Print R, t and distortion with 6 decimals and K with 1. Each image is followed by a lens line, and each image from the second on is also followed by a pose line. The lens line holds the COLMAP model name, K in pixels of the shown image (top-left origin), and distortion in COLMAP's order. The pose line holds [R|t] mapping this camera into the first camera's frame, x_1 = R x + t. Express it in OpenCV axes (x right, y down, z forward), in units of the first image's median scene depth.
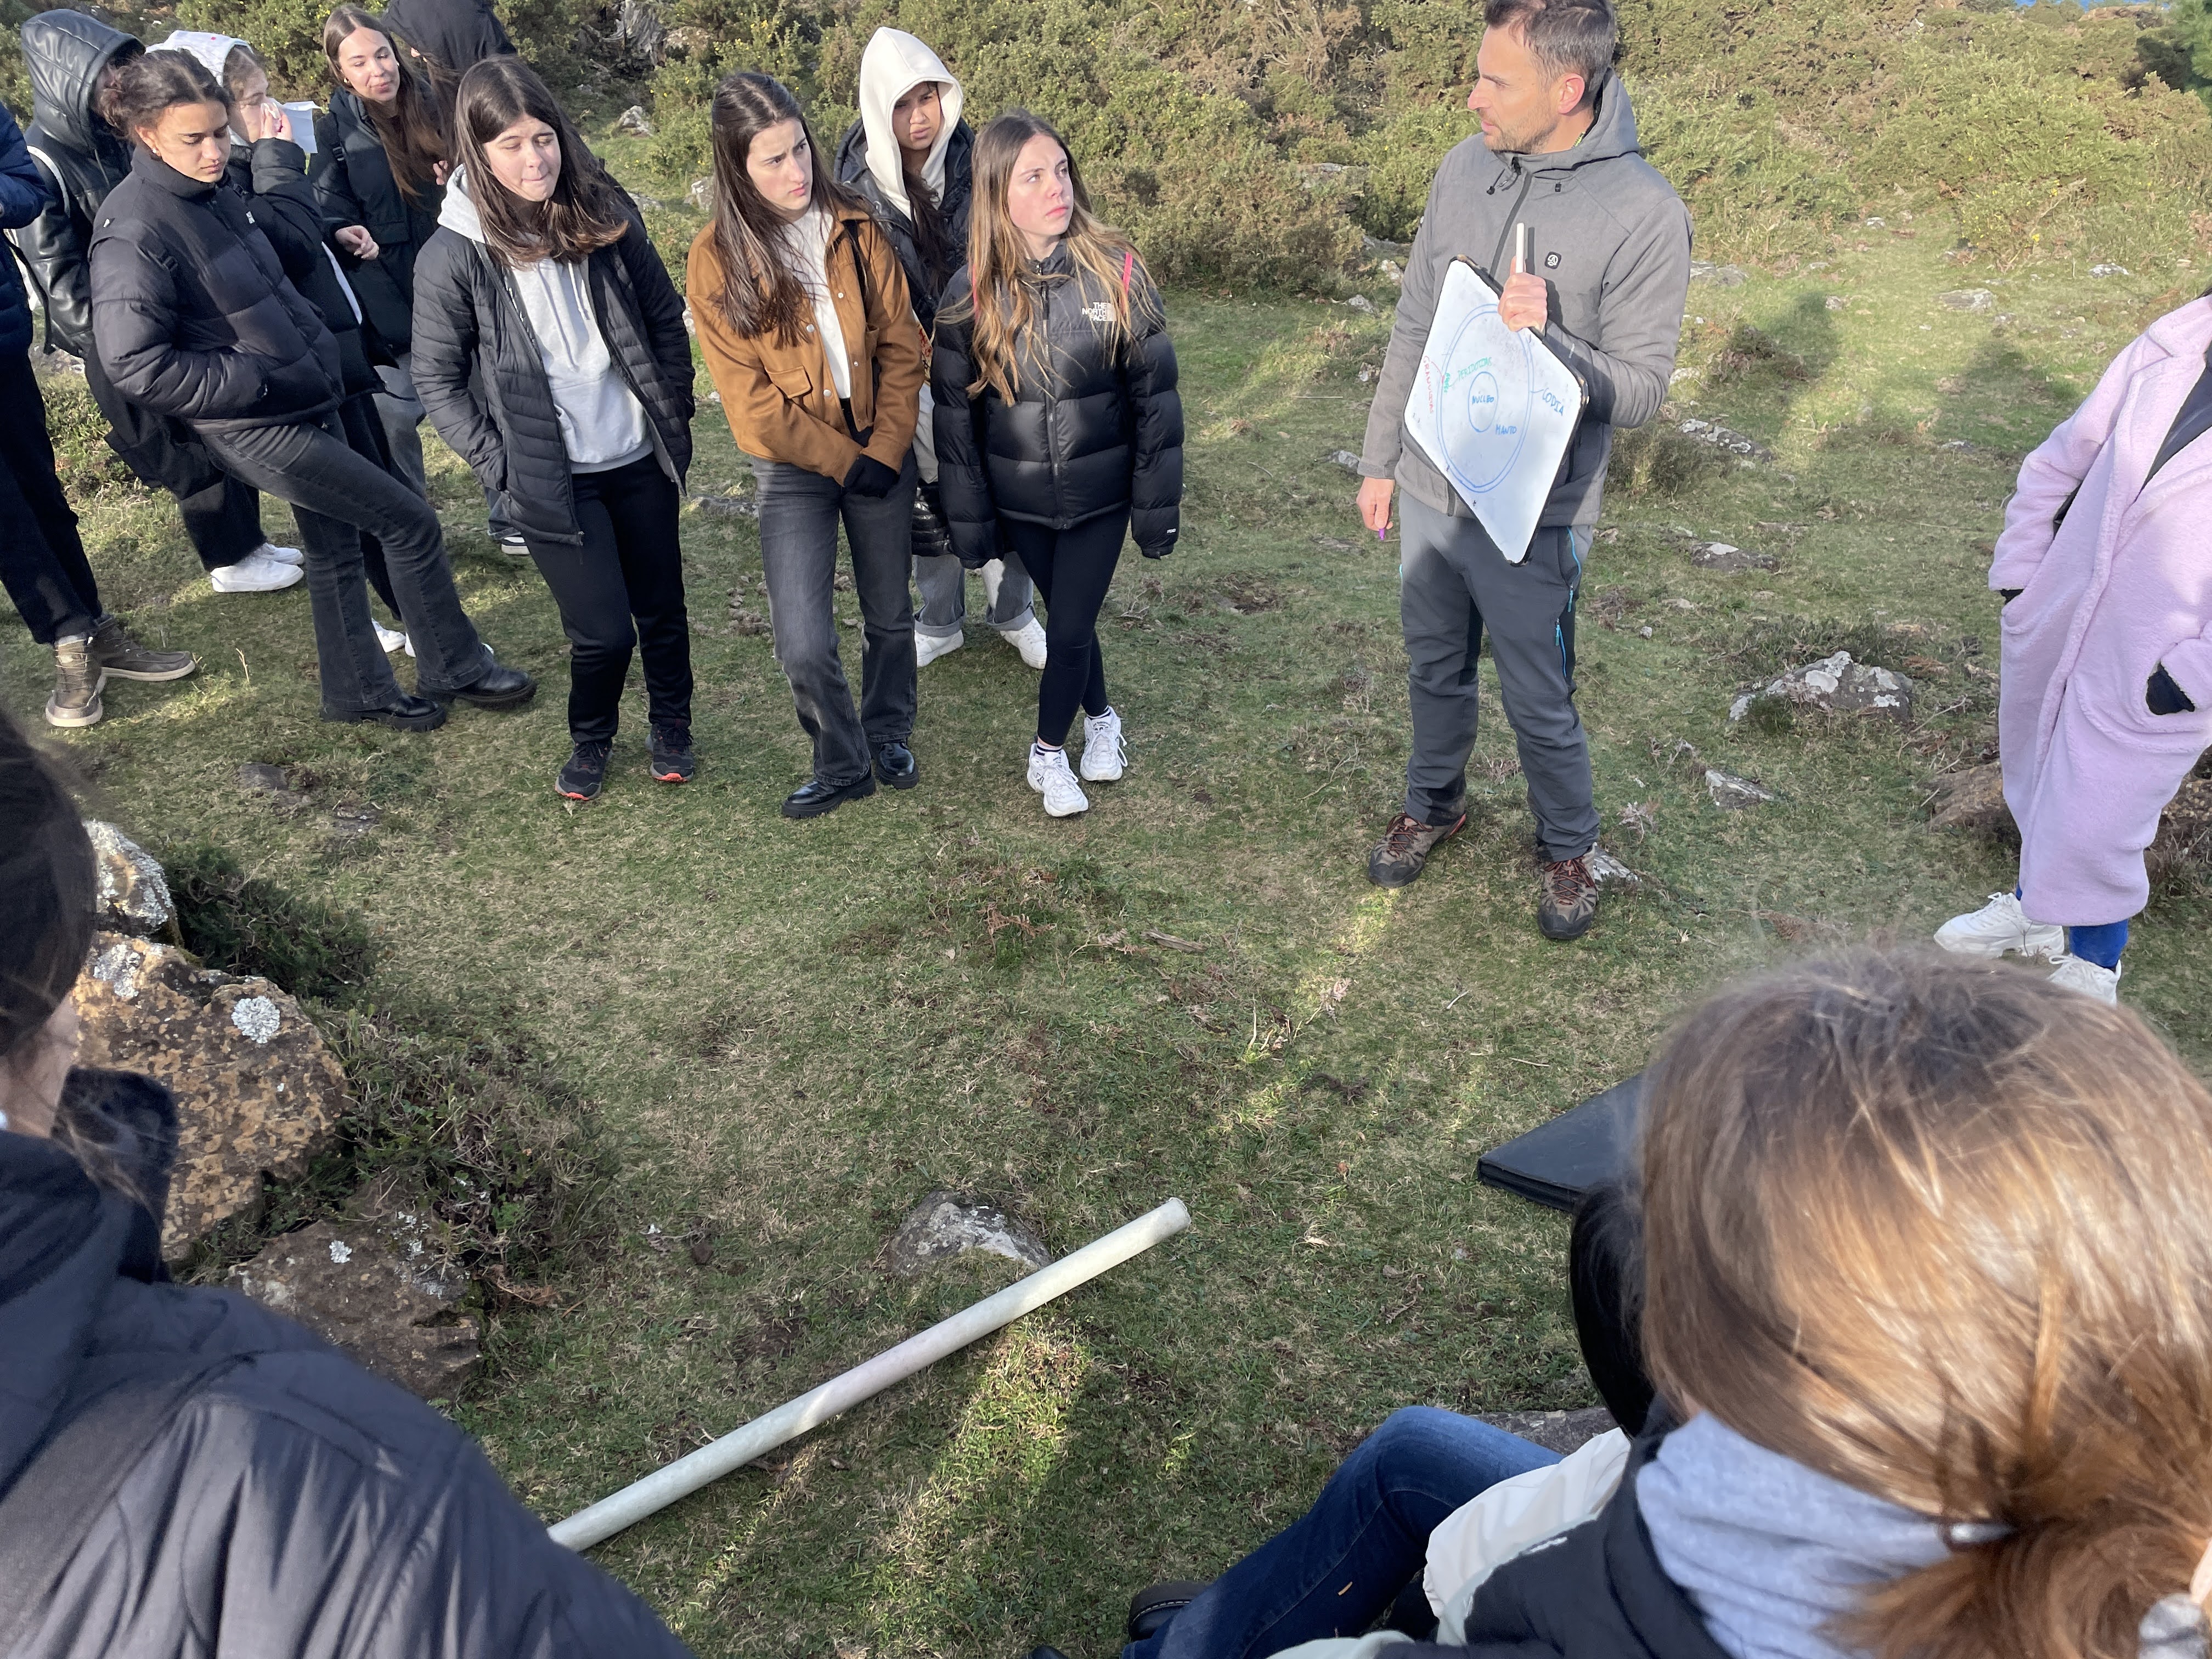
lens RADIAL K [[1673.5, 0, 1106.8], [0, 1673.5, 830.8], [0, 0, 1]] dist [0.052433, -0.008450]
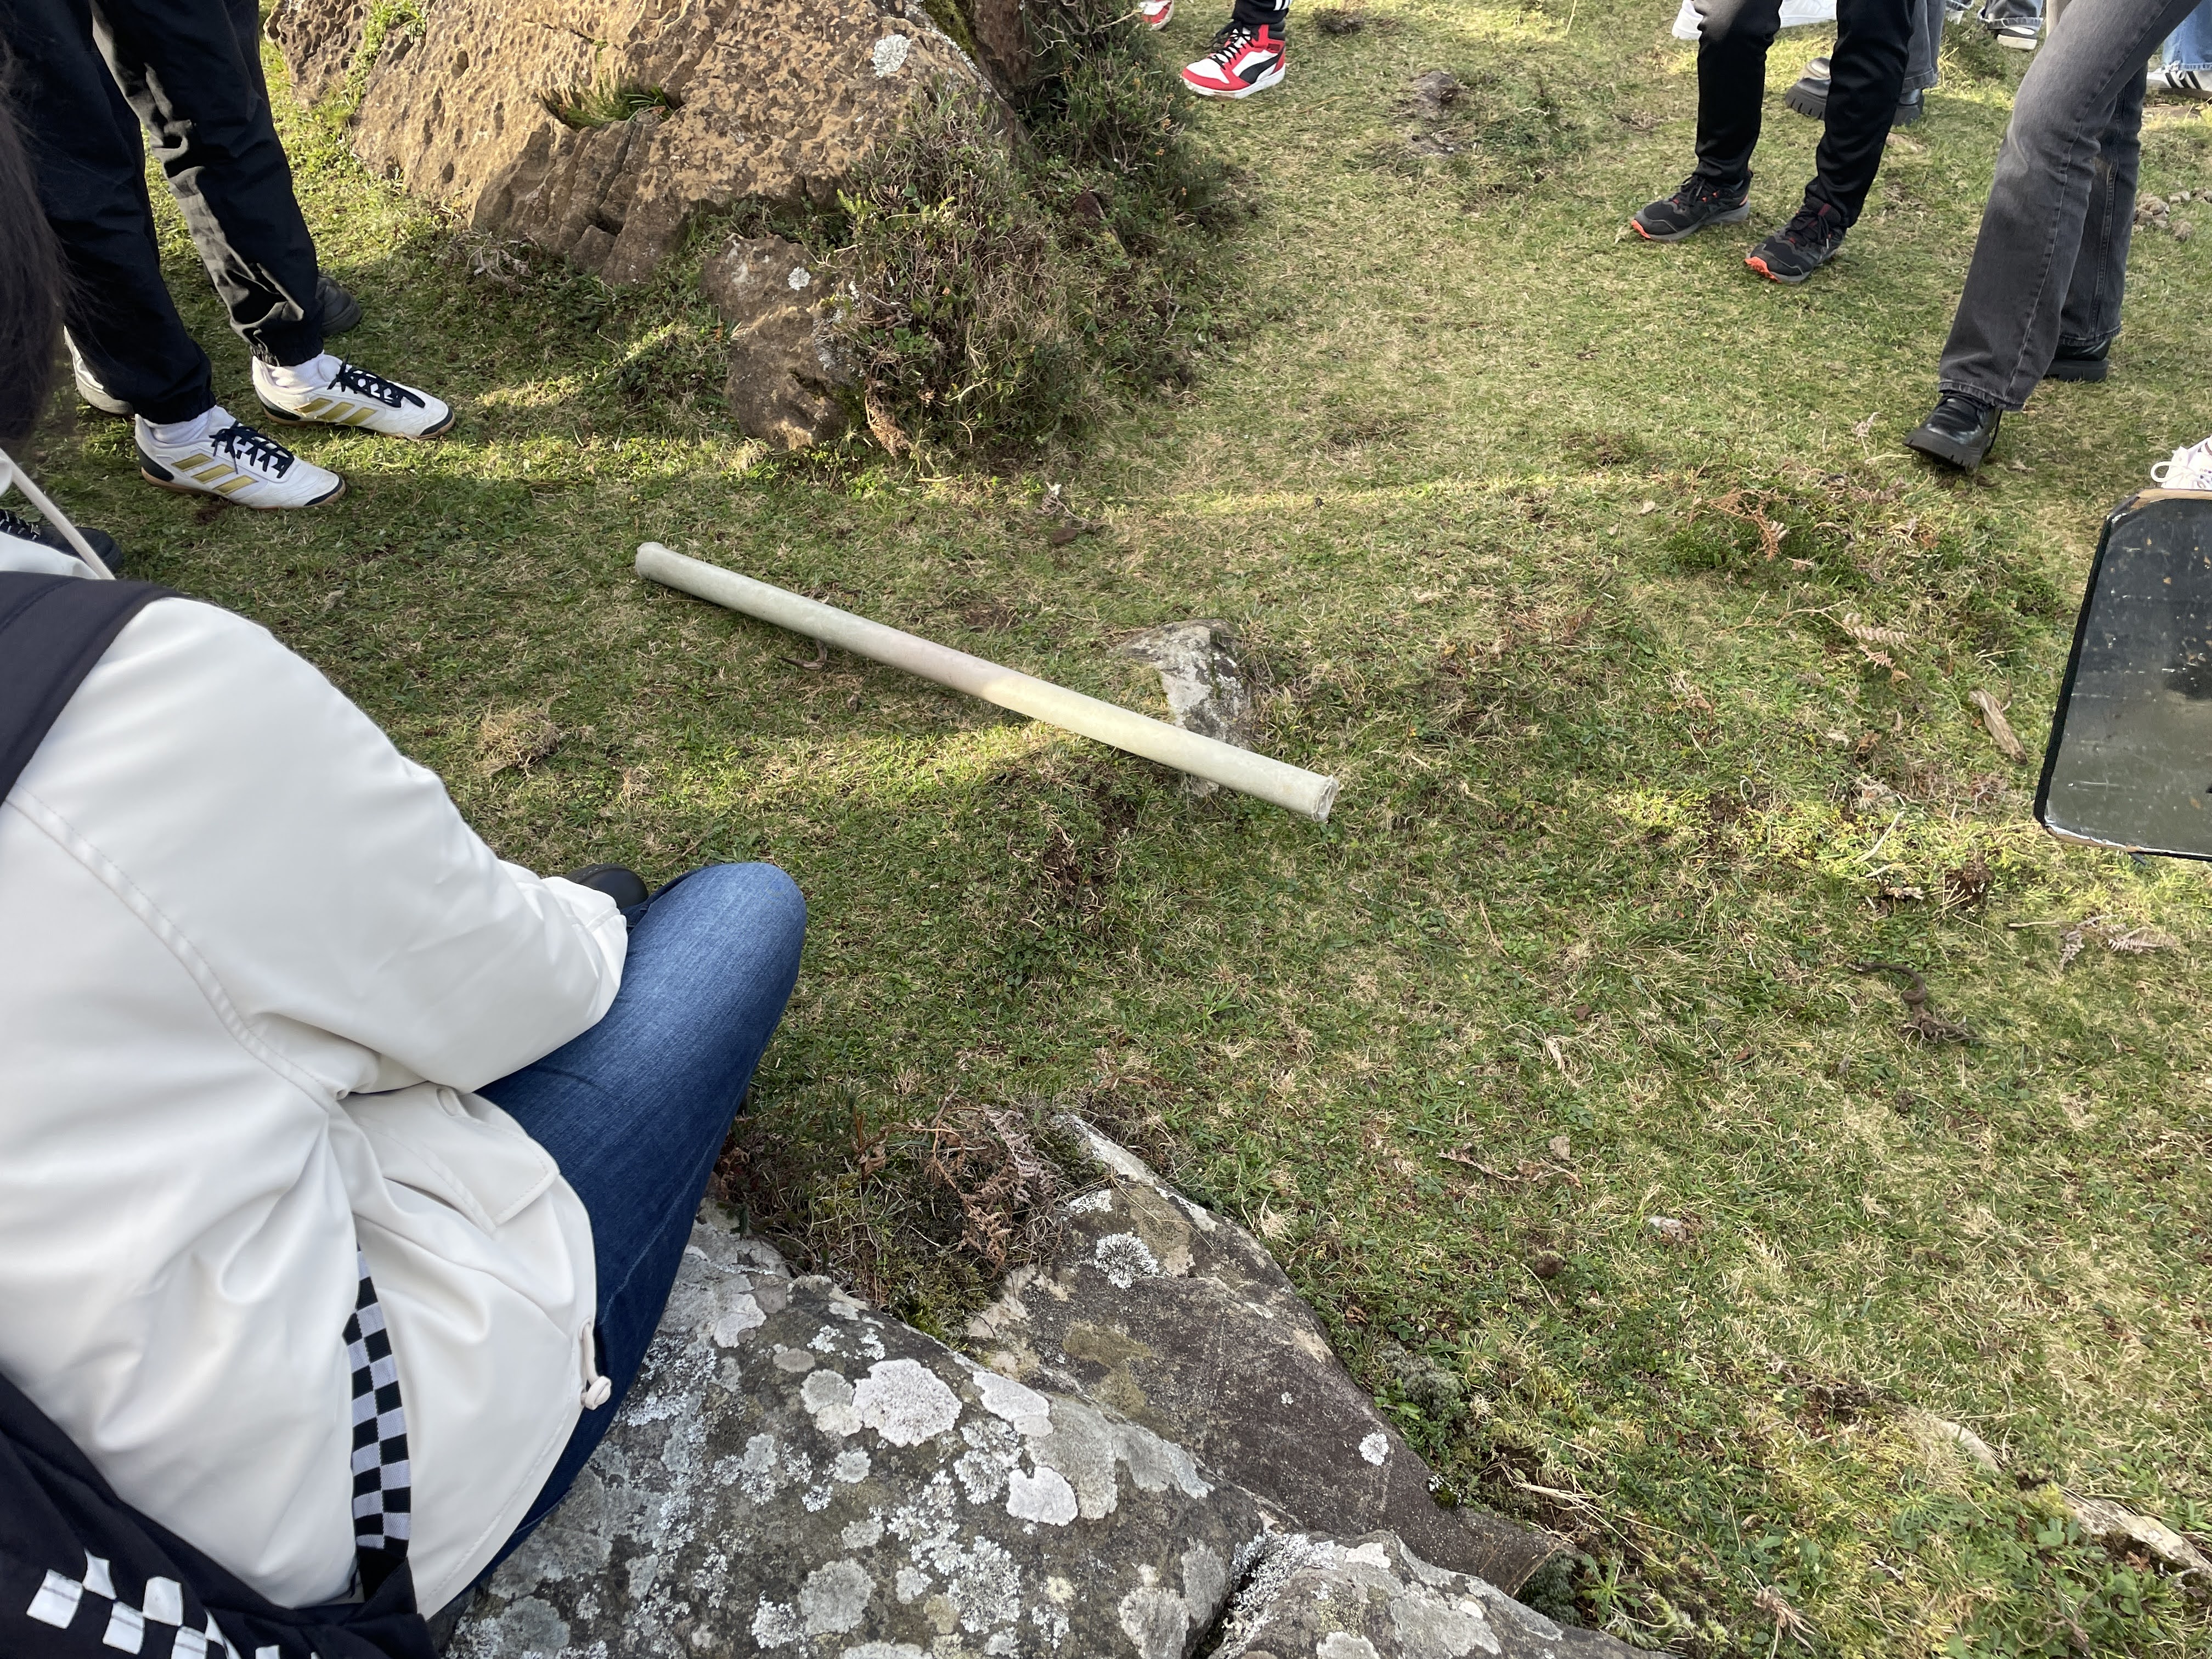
lens RADIAL K [[1673.5, 0, 1103.9], [0, 1673.5, 828.7], [0, 0, 1]] dist [0.052433, -0.008450]
pose [[0.404623, 0.603186, -0.687347, 0.490849], [-0.478419, 0.780184, 0.403023, 0.001994], [0.779355, 0.165768, 0.604257, 0.514112]]
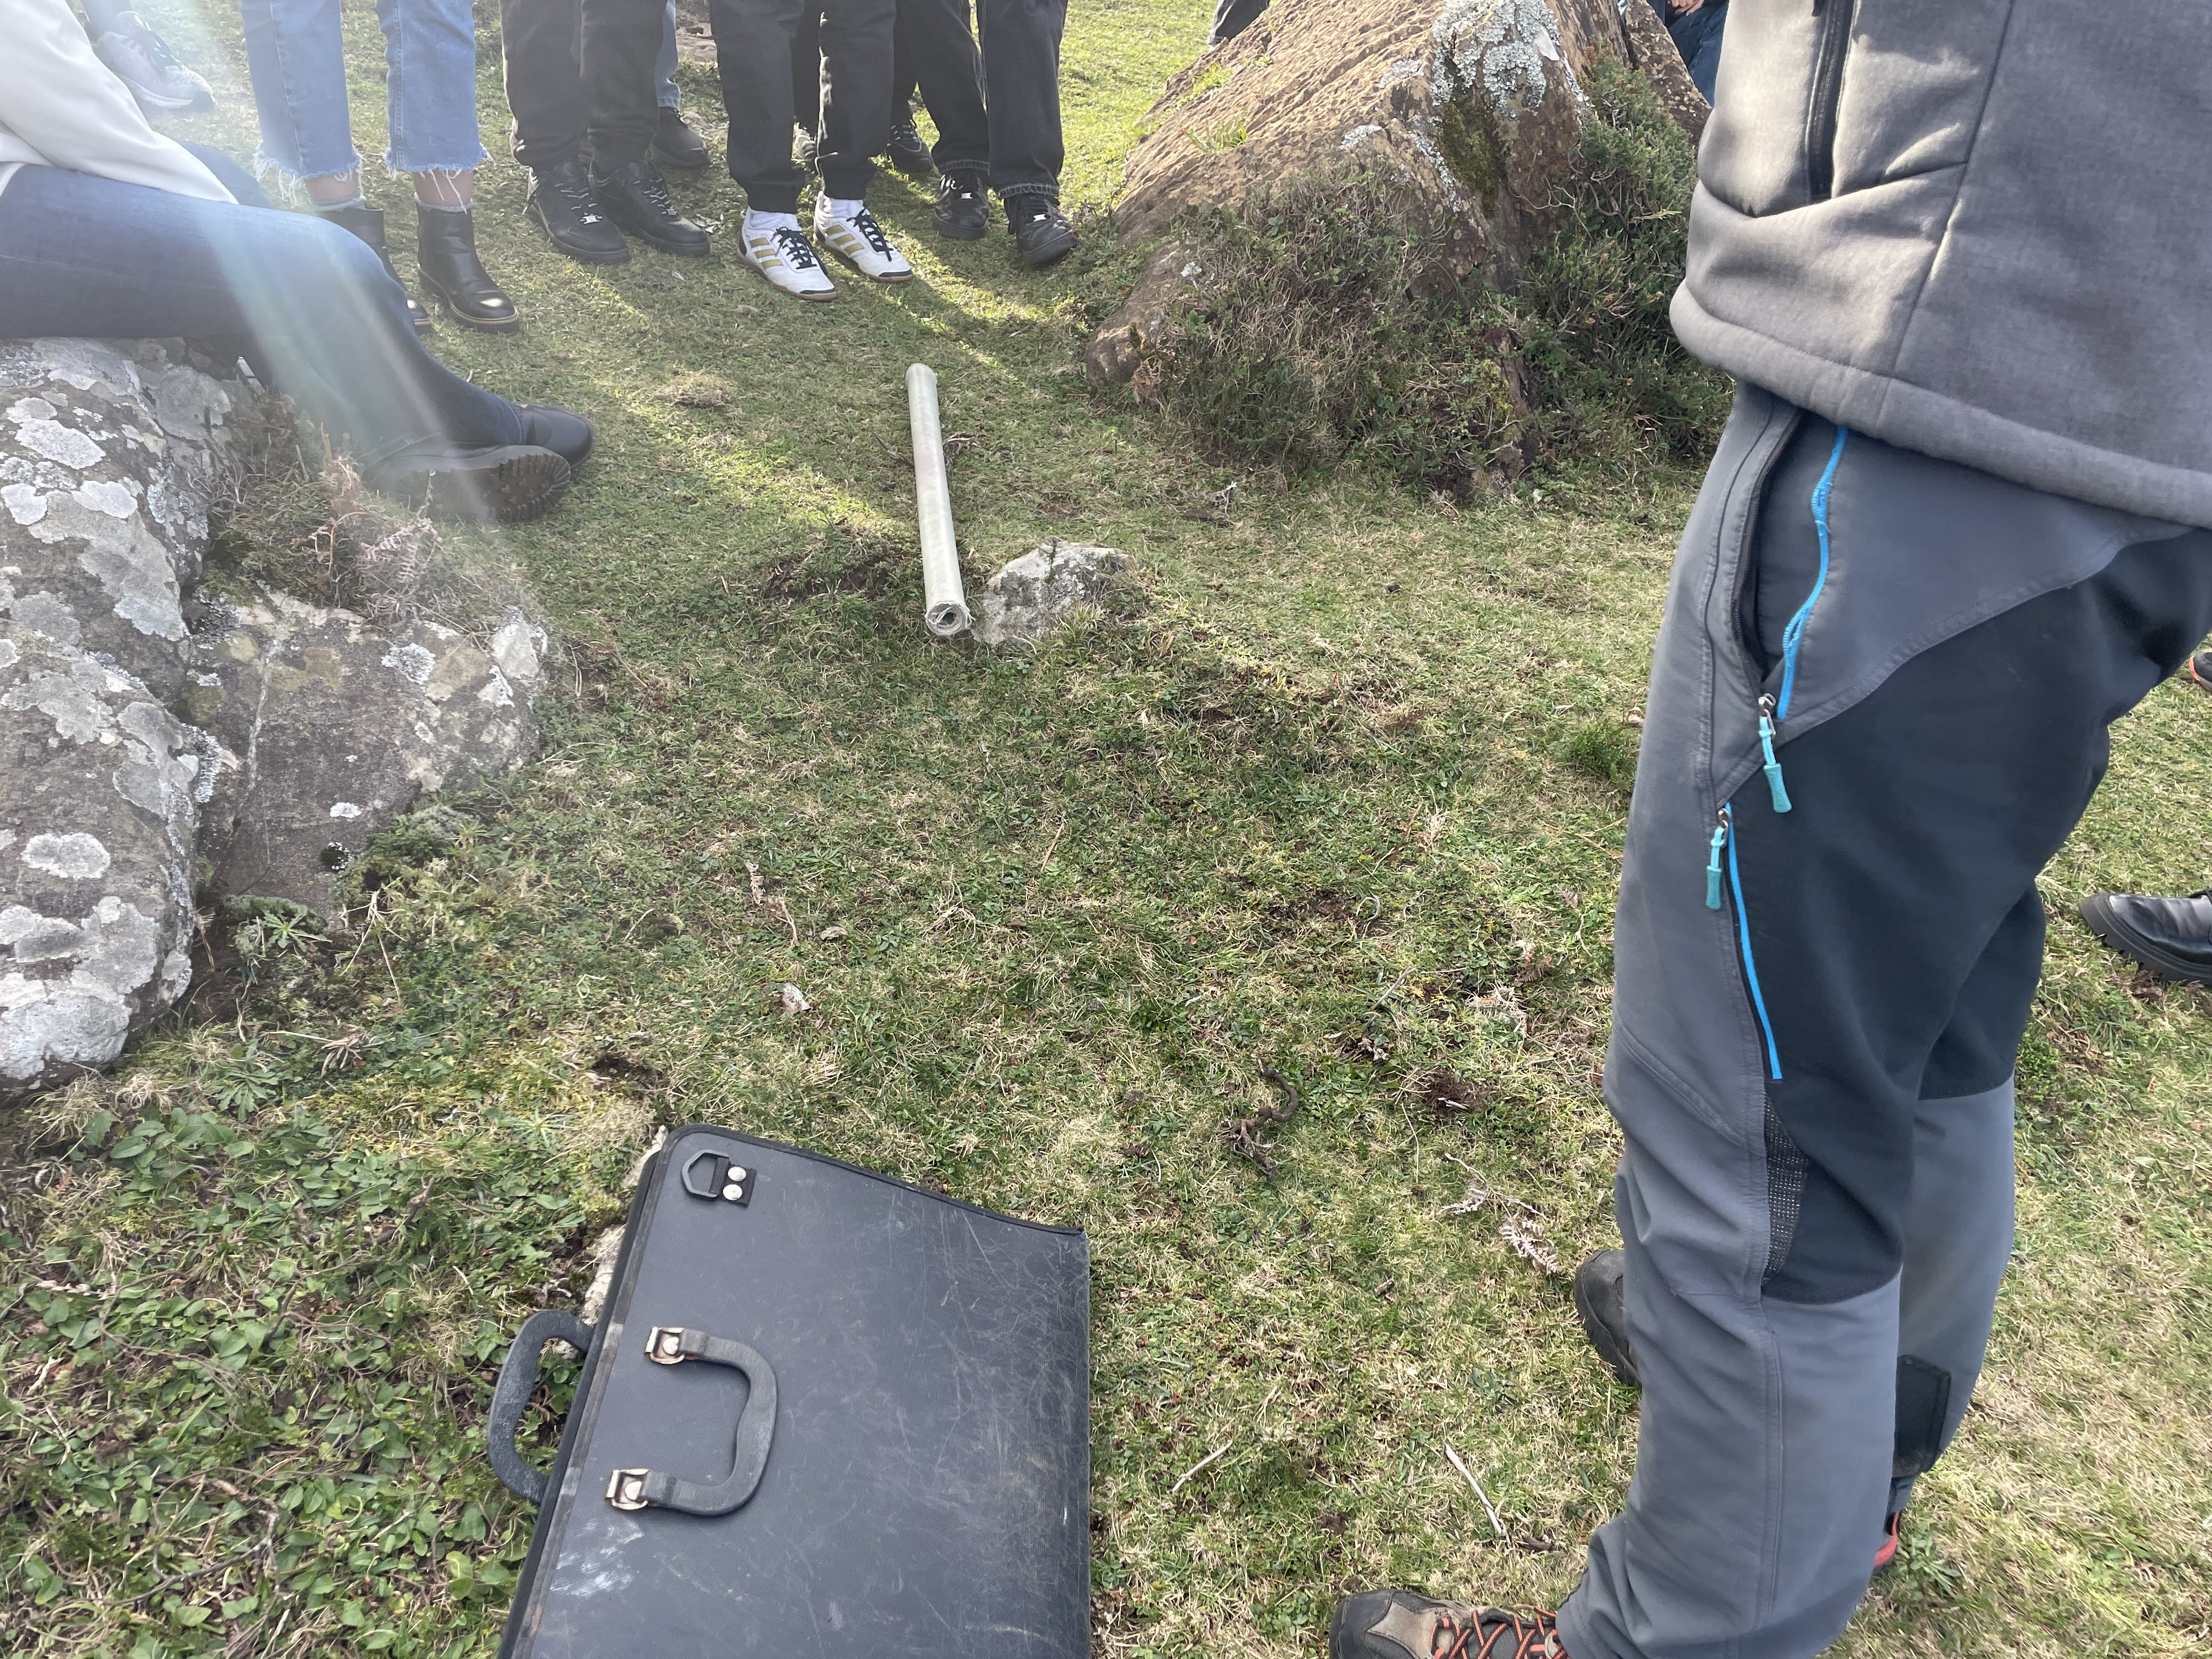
lens RADIAL K [[1673.5, 0, 1106.9], [0, 1673.5, 835.0], [0, 0, 1]] dist [0.052433, -0.008450]
pose [[-0.440649, 0.444616, -0.779837, 0.665100], [-0.566509, 0.536150, 0.625788, -0.248550], [0.696345, 0.717537, 0.015625, 1.112027]]
